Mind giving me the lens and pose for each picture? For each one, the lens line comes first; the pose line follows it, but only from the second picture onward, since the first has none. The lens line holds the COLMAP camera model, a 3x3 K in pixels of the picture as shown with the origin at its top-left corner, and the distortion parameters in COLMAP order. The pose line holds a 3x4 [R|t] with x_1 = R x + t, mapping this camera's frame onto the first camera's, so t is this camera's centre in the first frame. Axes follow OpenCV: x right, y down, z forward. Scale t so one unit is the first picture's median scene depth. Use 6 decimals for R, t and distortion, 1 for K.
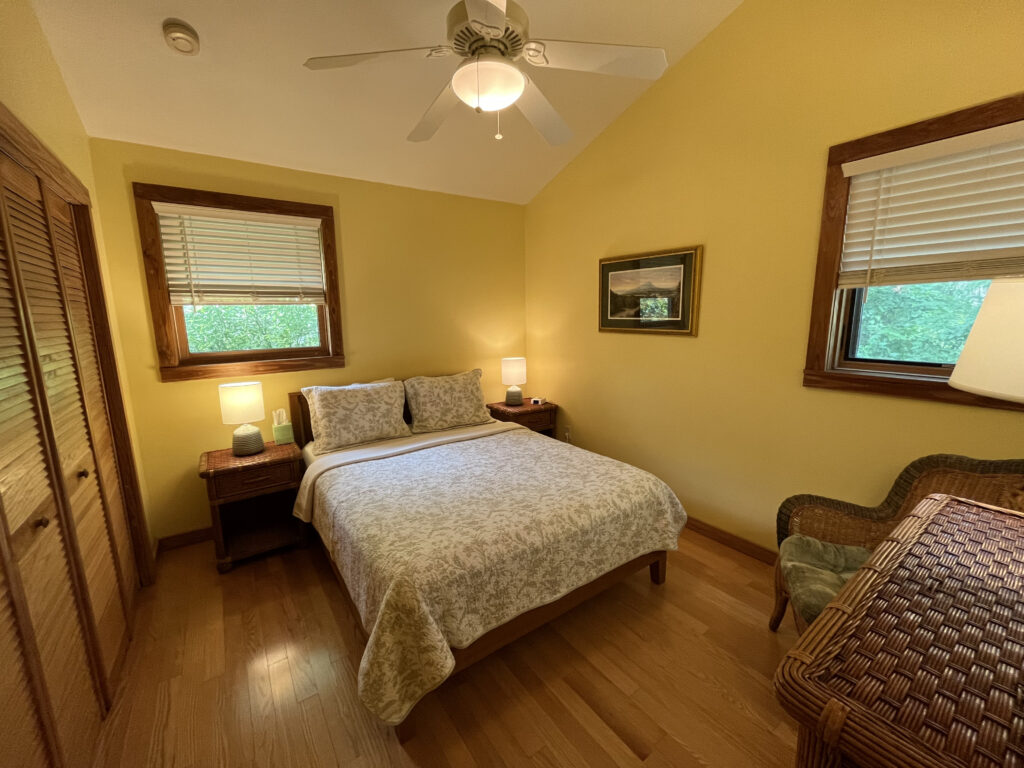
lens RADIAL K [[414.8, 0, 511.7], [0, 414.8, 381.7], [0, 0, 1]] dist [-0.002869, -0.000280]
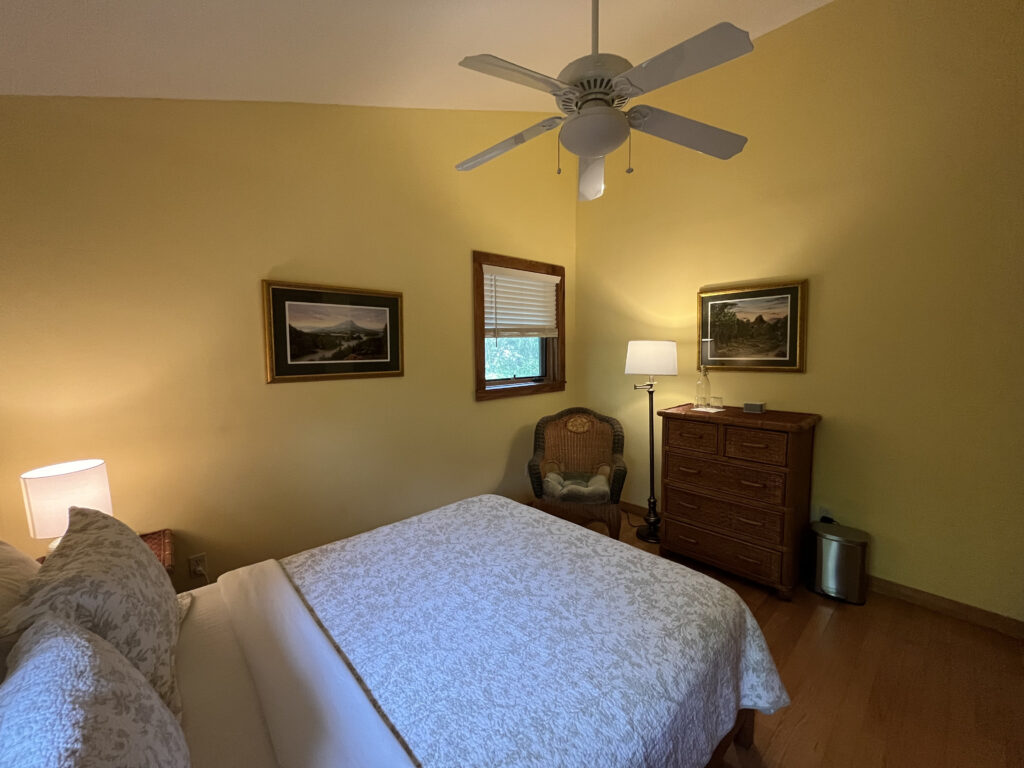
lens RADIAL K [[414.8, 0, 511.7], [0, 414.8, 381.7], [0, 0, 1]] dist [-0.002869, -0.000280]
pose [[-0.124431, -0.069294, 0.989806, -0.650065], [0.177240, 0.979962, 0.090886, -0.141714], [-0.976270, 0.186742, -0.109656, 0.845497]]
